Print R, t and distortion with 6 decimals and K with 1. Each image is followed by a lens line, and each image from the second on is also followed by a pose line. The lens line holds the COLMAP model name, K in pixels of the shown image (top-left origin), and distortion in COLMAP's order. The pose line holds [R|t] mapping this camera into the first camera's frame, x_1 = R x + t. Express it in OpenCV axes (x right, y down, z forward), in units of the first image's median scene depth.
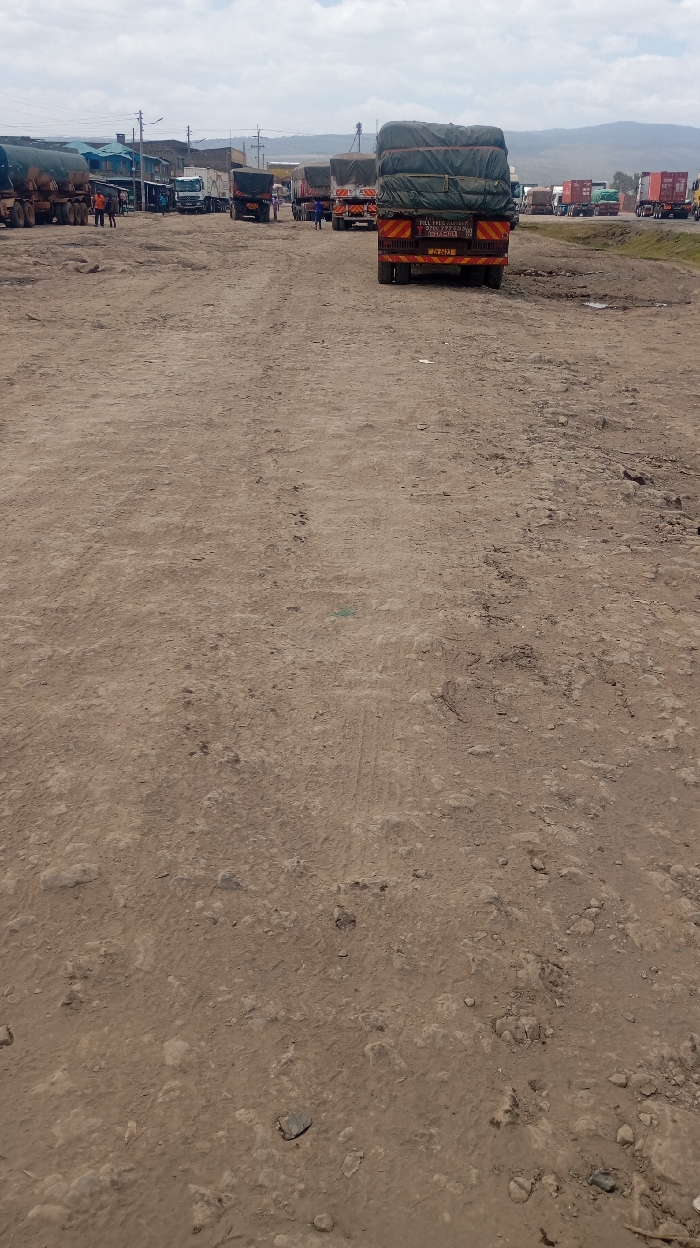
lens RADIAL K [[1023.3, 0, 352.0], [0, 1023.3, 649.9], [0, 0, 1]] dist [0.007434, -0.000602]
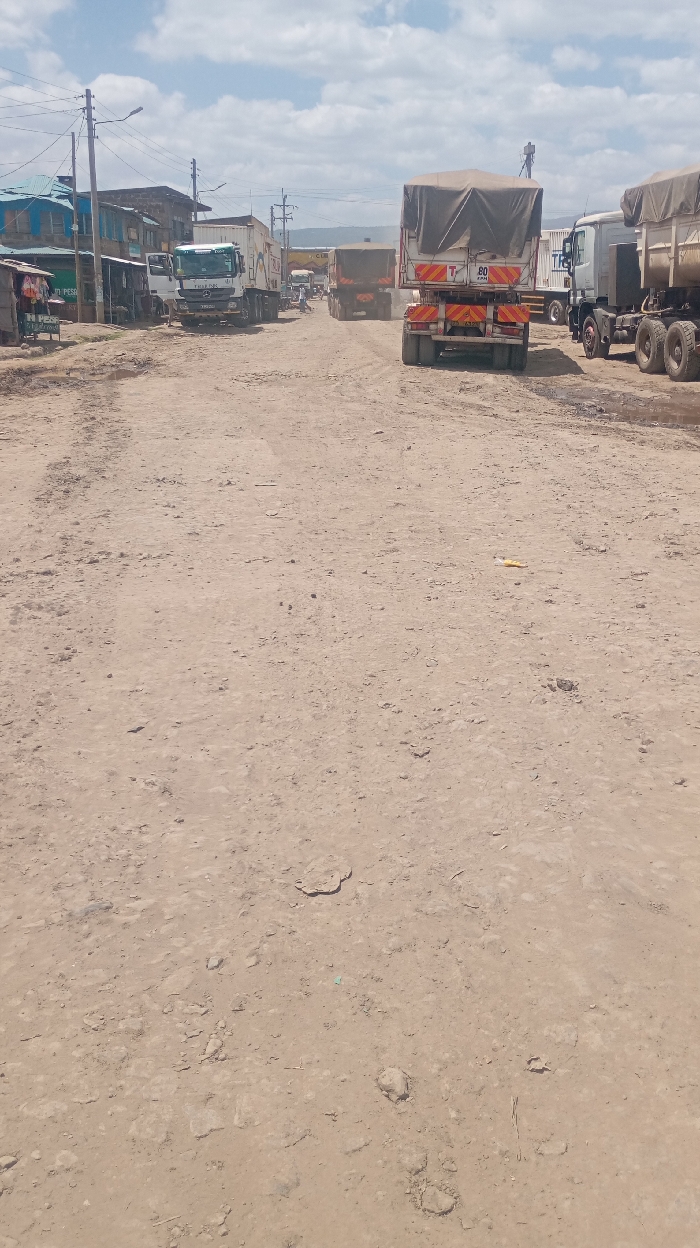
lens RADIAL K [[1053.6, 0, 364.0], [0, 1053.6, 600.7], [0, 0, 1]] dist [0.071271, -0.000650]
pose [[0.999500, -0.023452, 0.021225, -0.139669], [0.025966, 0.991539, -0.127186, -0.336767], [-0.018063, 0.127674, 0.991652, 0.759507]]
